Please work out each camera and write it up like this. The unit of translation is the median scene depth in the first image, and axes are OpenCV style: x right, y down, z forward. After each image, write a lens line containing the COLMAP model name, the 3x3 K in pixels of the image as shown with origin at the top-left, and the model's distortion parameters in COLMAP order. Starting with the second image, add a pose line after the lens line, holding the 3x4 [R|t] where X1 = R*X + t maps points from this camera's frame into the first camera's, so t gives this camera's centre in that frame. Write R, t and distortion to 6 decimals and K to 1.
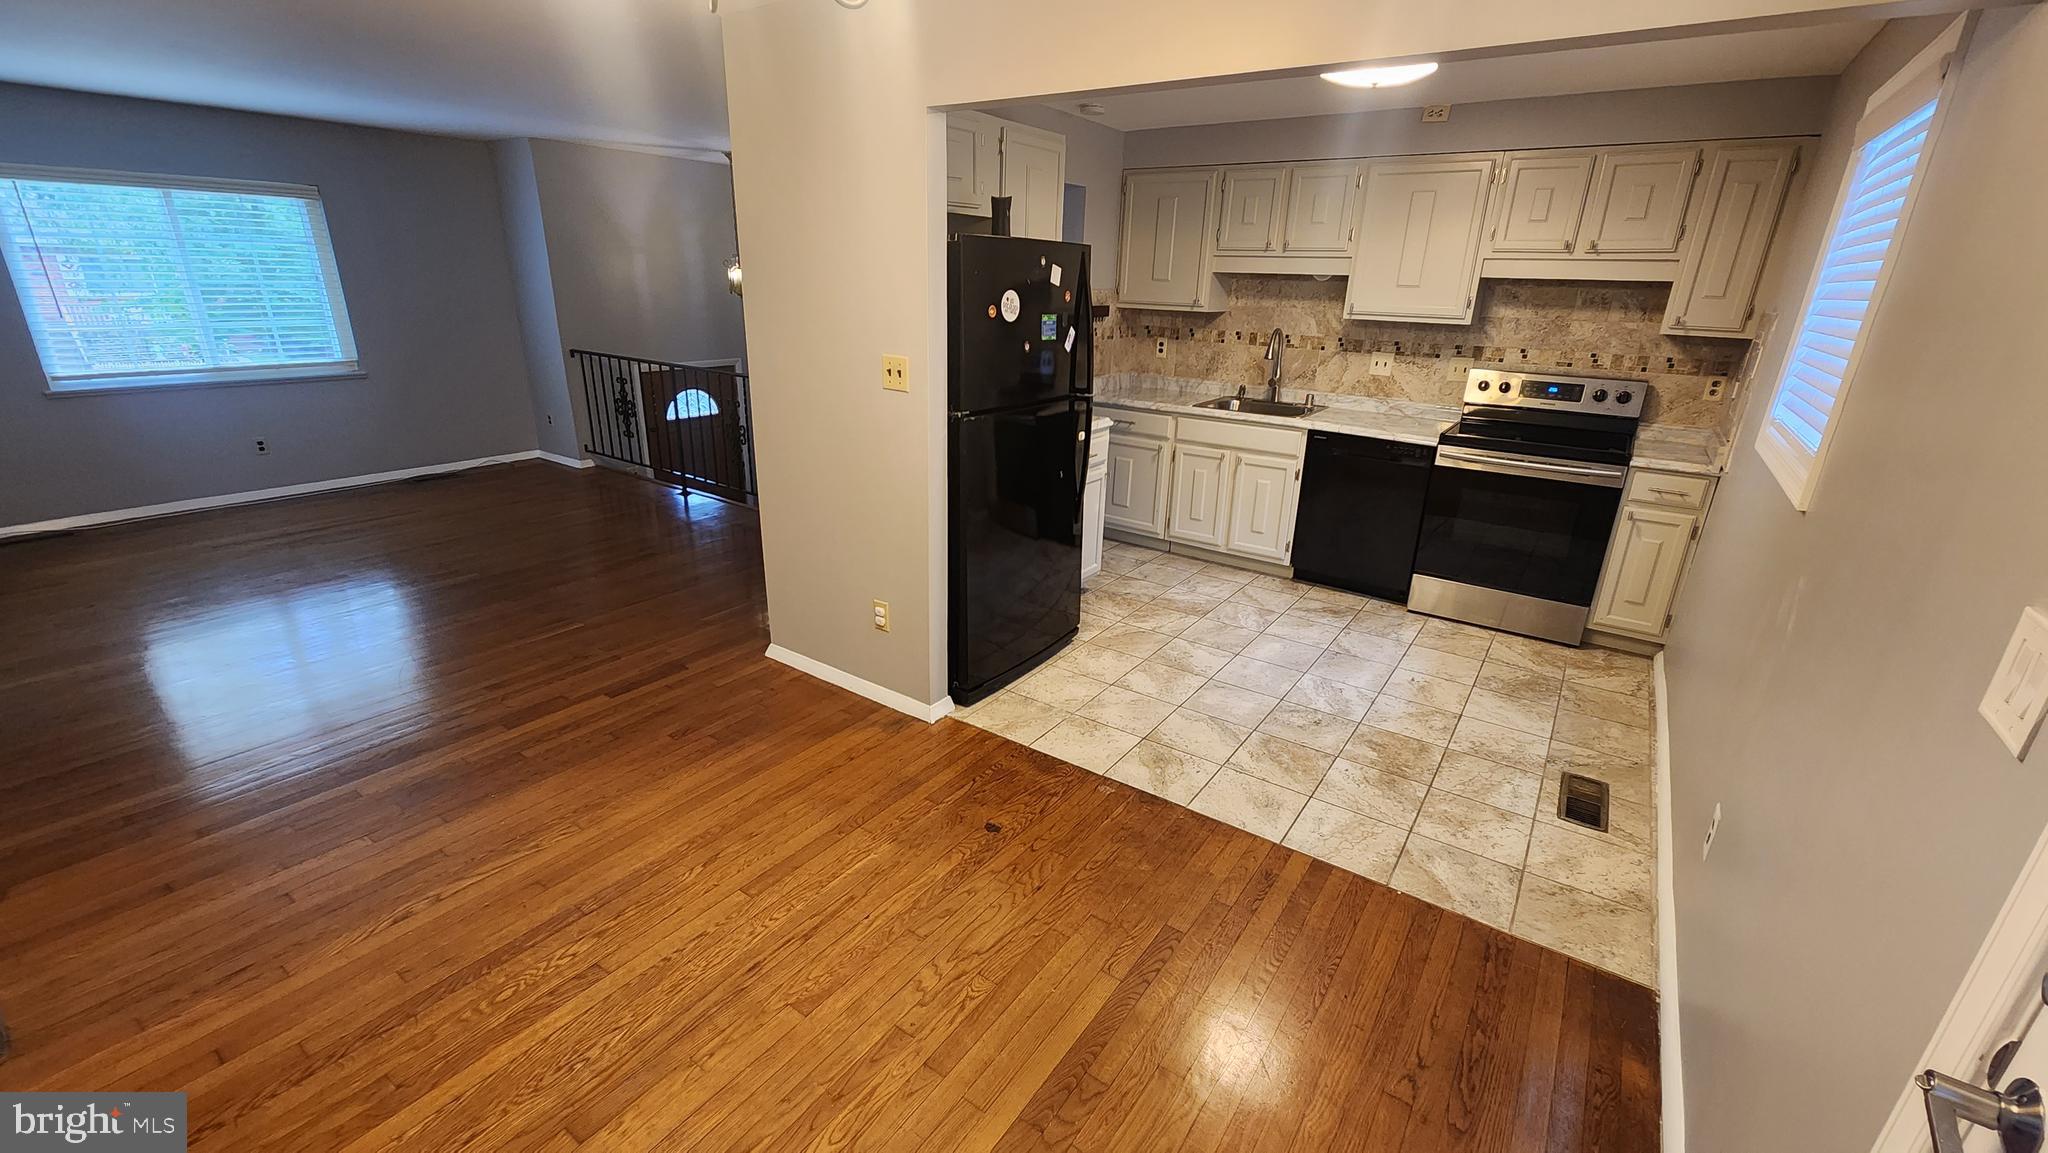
lens RADIAL K [[841.4, 0, 1023.5], [0, 841.4, 583.0], [0, 0, 1]] dist [-0.000110, -0.000155]
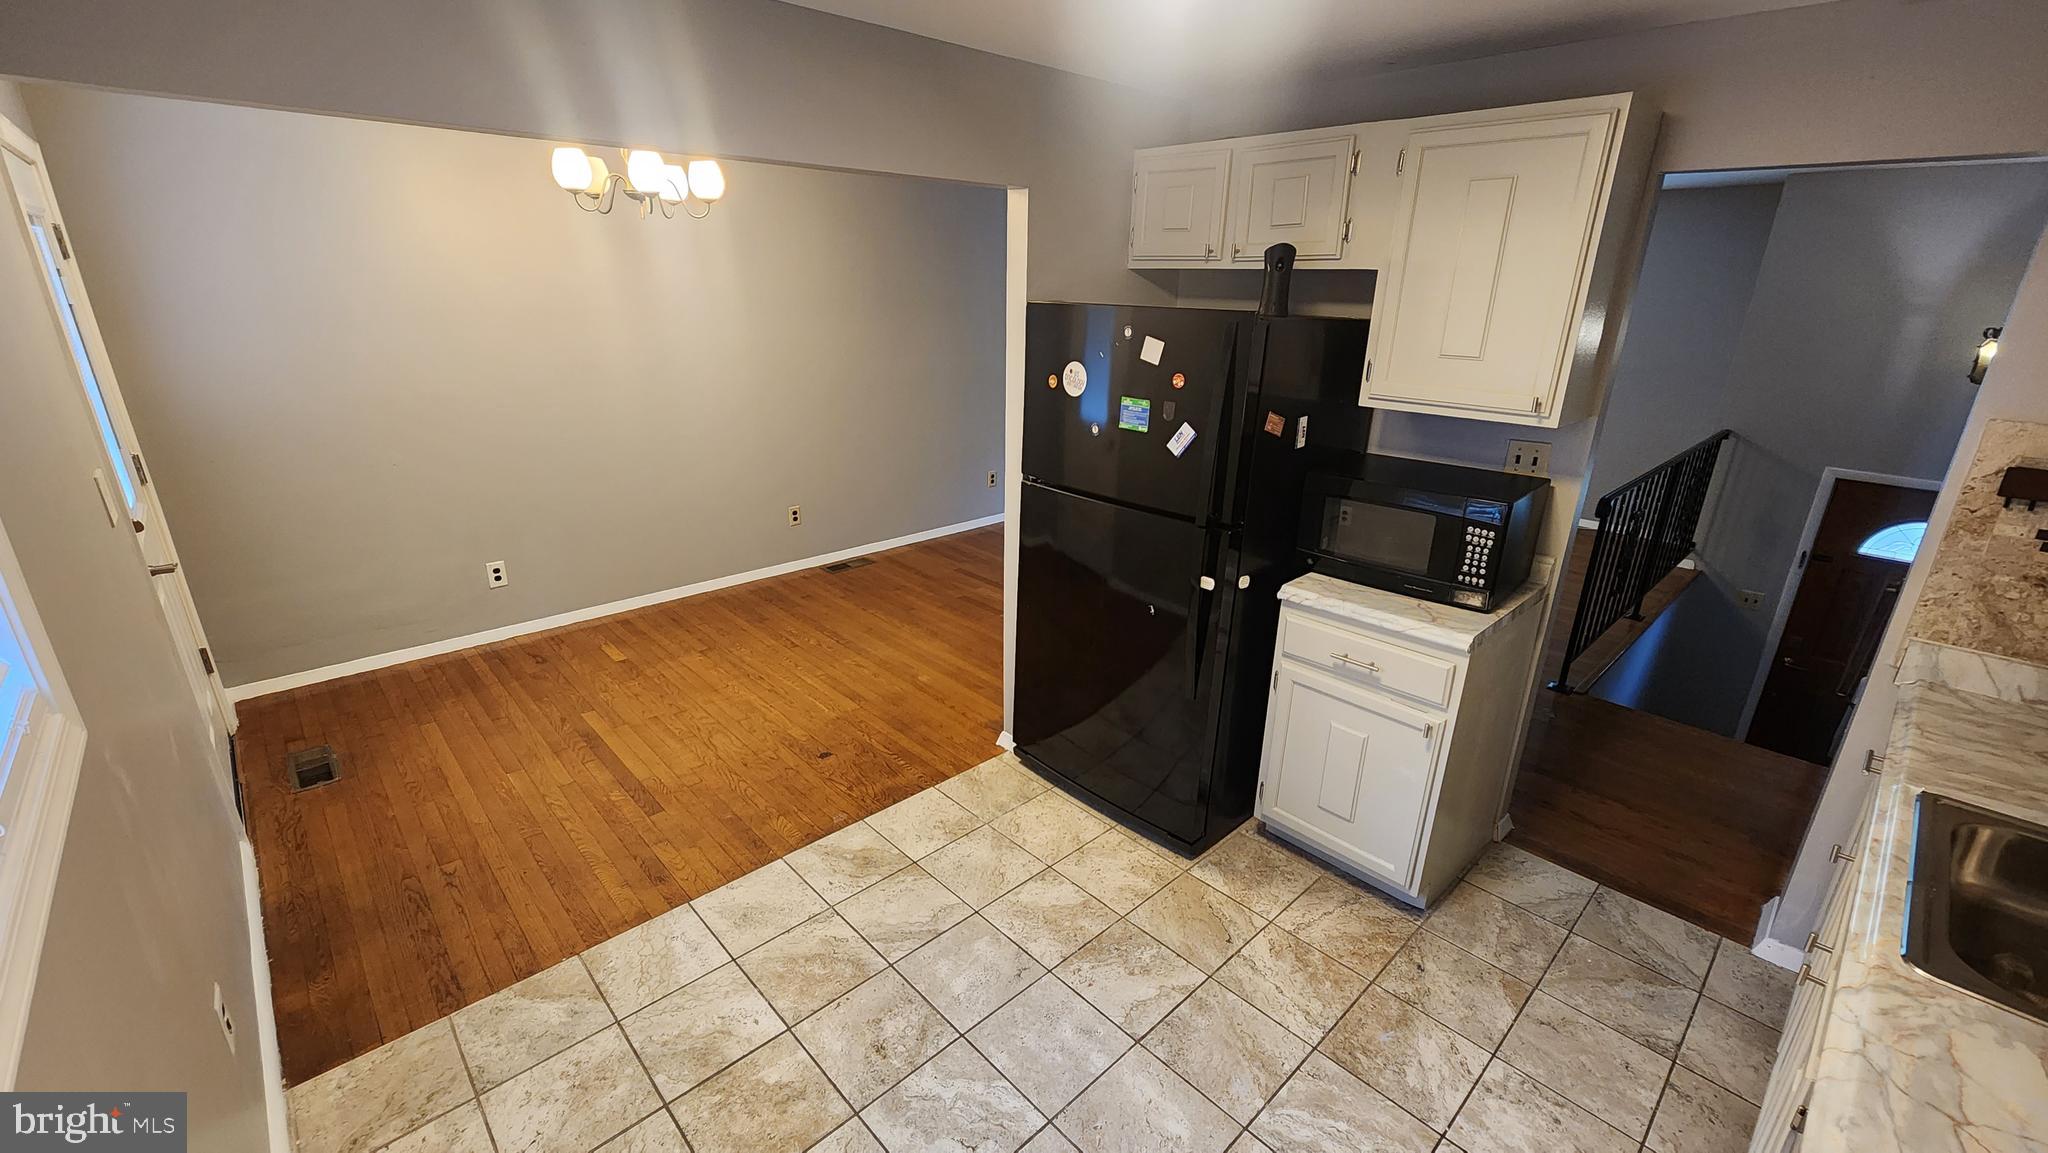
lens RADIAL K [[841.4, 0, 1023.5], [0, 841.4, 583.0], [0, 0, 1]] dist [-0.000110, -0.000155]
pose [[-0.205409, 0.303813, -0.930325, 0.903098], [-0.356149, 0.862212, 0.360205, -0.450710], [0.911573, 0.405324, -0.068903, 1.114030]]
